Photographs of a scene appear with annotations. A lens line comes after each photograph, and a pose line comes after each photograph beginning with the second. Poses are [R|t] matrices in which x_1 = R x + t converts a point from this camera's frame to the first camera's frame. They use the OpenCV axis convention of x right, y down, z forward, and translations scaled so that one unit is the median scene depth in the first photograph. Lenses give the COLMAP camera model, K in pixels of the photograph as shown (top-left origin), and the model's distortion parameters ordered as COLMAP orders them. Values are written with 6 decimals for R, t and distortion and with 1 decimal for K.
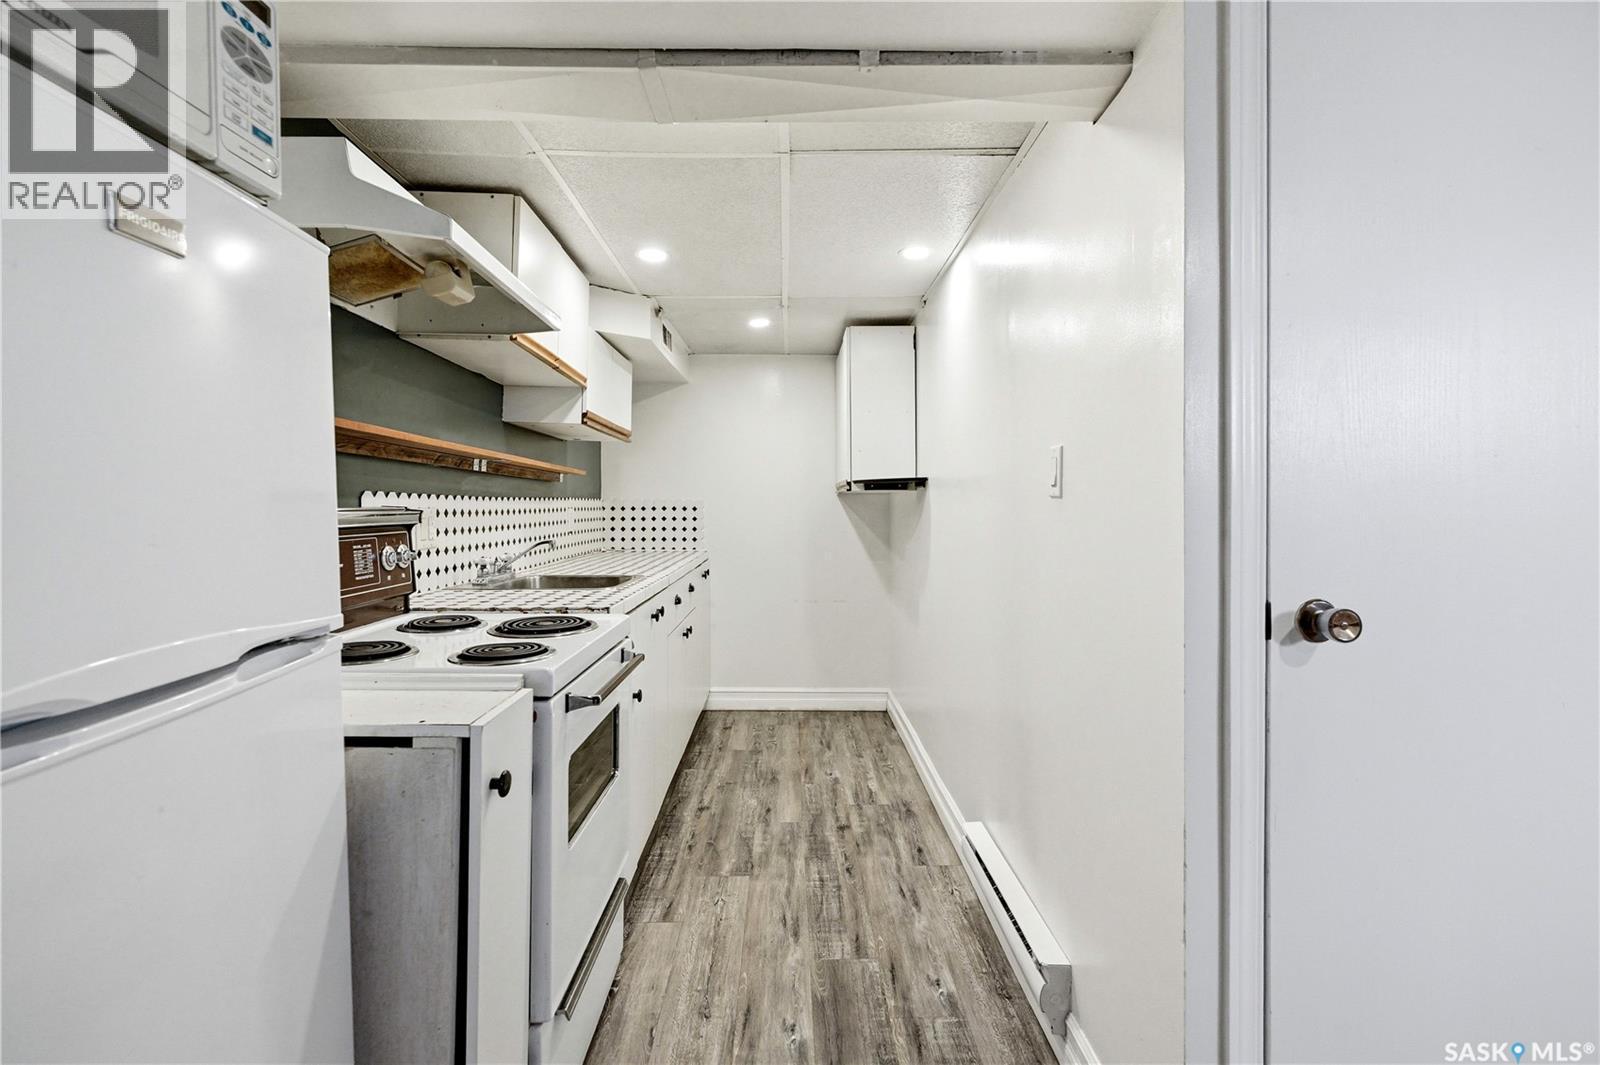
lens RADIAL K [[722.9, 0, 806.0], [0, 722.9, 520.1], [0, 0, 1]] dist [-0.001444, 0.001163]
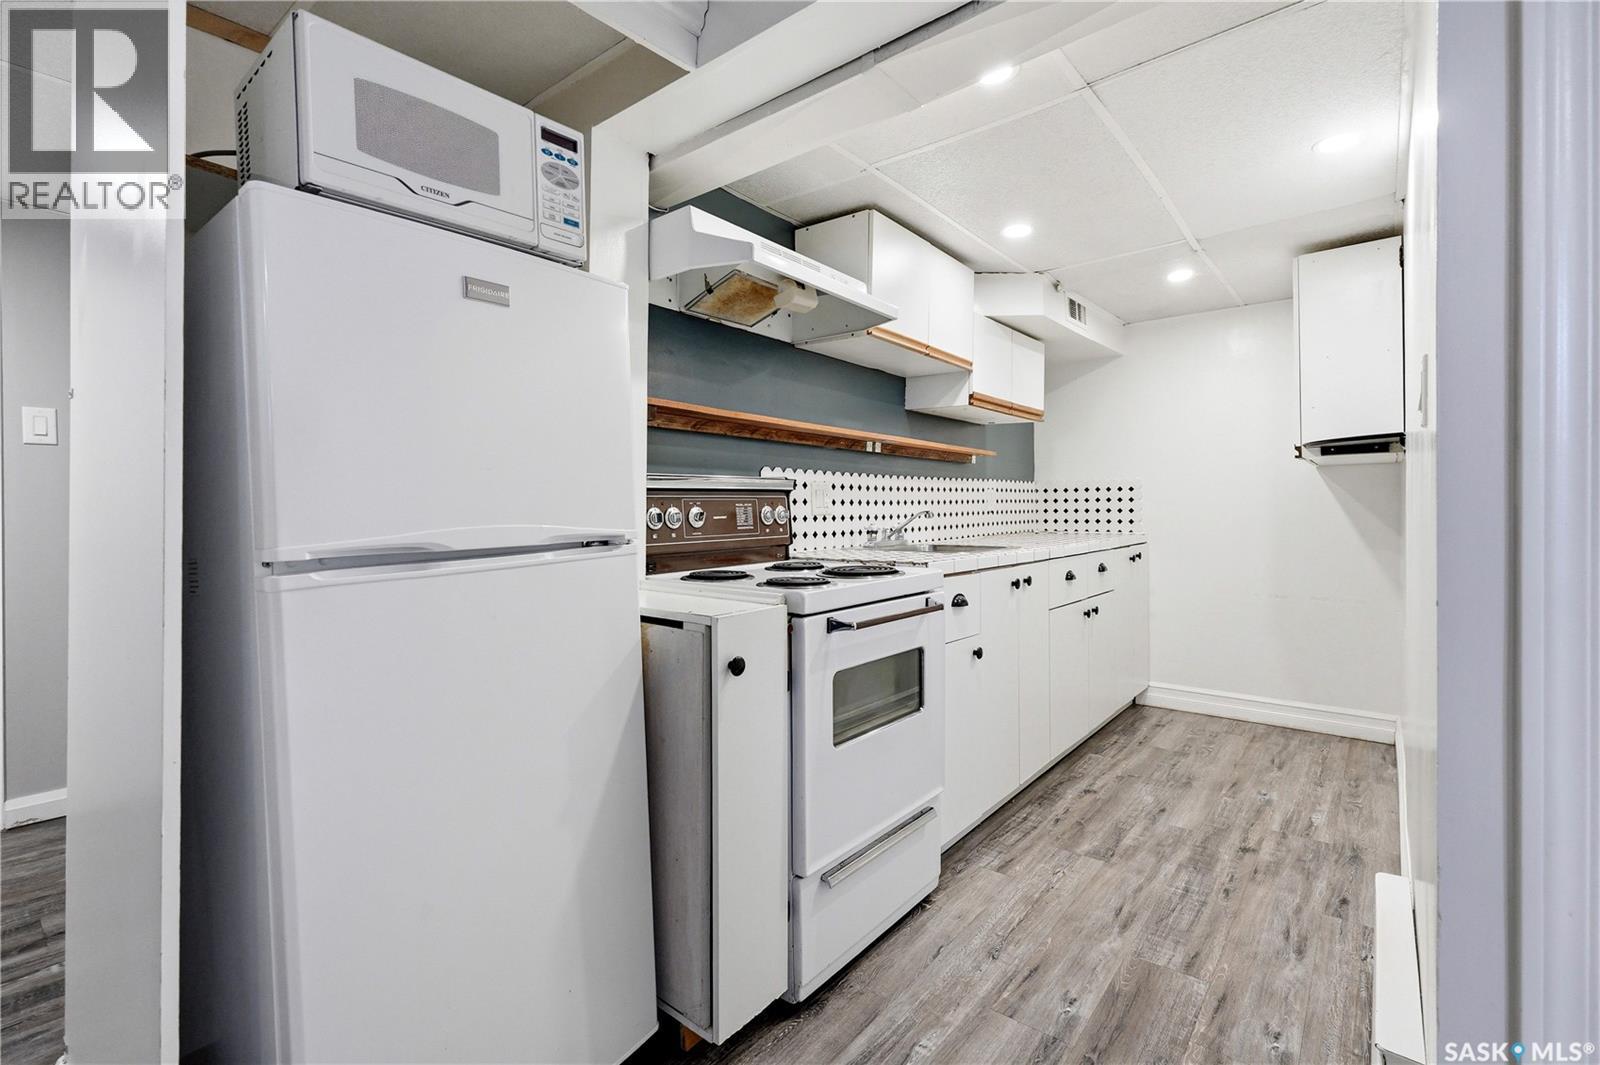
lens RADIAL K [[711.9, 0, 807.4], [0, 711.9, 524.2], [0, 0, 1]] dist [-0.001947, -0.000059]
pose [[0.772547, 0.006061, -0.634928, 0.189996], [0.000930, 0.999943, 0.010678, 0.034887], [0.634957, -0.008840, 0.772497, 0.030596]]
